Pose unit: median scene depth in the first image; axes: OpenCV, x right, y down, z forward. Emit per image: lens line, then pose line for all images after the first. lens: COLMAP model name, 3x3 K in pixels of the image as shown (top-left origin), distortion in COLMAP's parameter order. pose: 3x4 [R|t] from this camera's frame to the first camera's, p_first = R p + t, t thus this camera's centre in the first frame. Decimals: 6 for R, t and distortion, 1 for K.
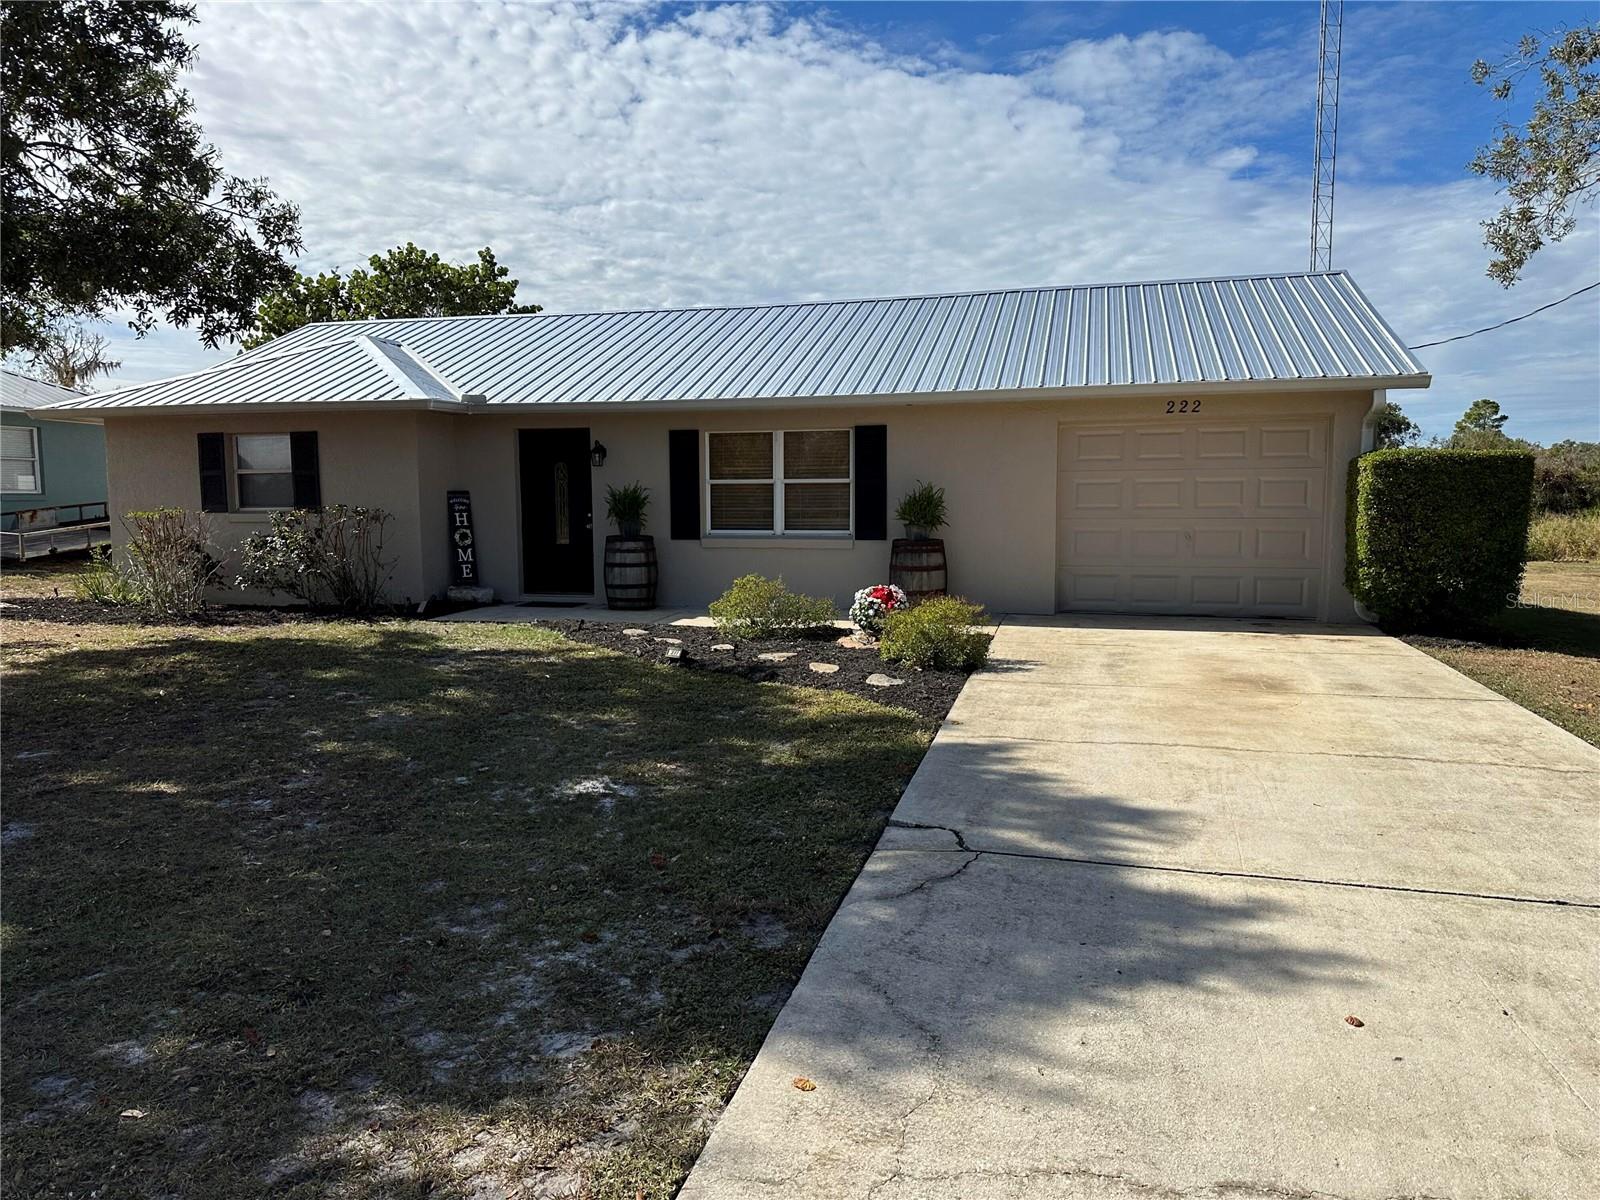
lens RADIAL K [[1129.4, 0, 795.8], [0, 1129.4, 545.4], [0, 0, 1]] dist [0.027999, -0.030667]
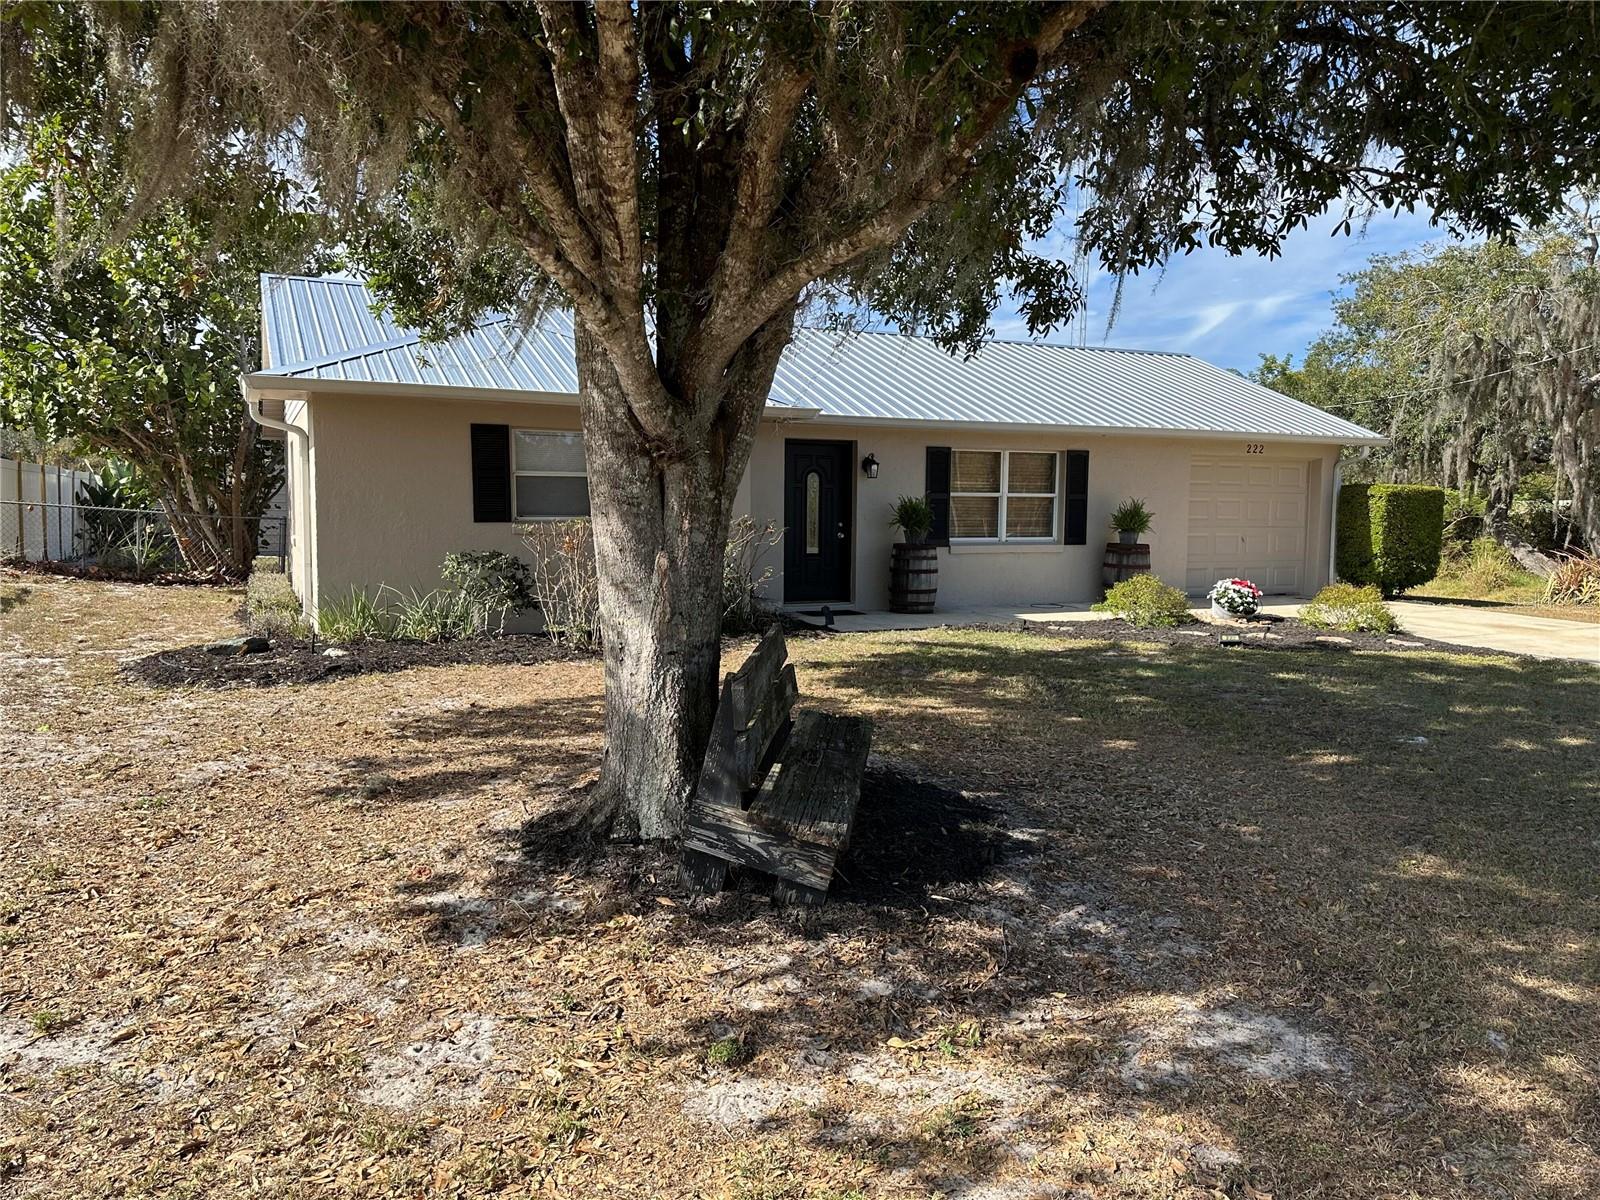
lens RADIAL K [[1129.4, 0, 803.9], [0, 1129.4, 606.0], [0, 0, 1]] dist [0.027999, -0.030667]
pose [[0.755787, -0.047265, 0.653109, -0.928258], [0.013852, 0.998322, 0.056218, -0.011482], [-0.654671, -0.033442, 0.755174, 0.254030]]
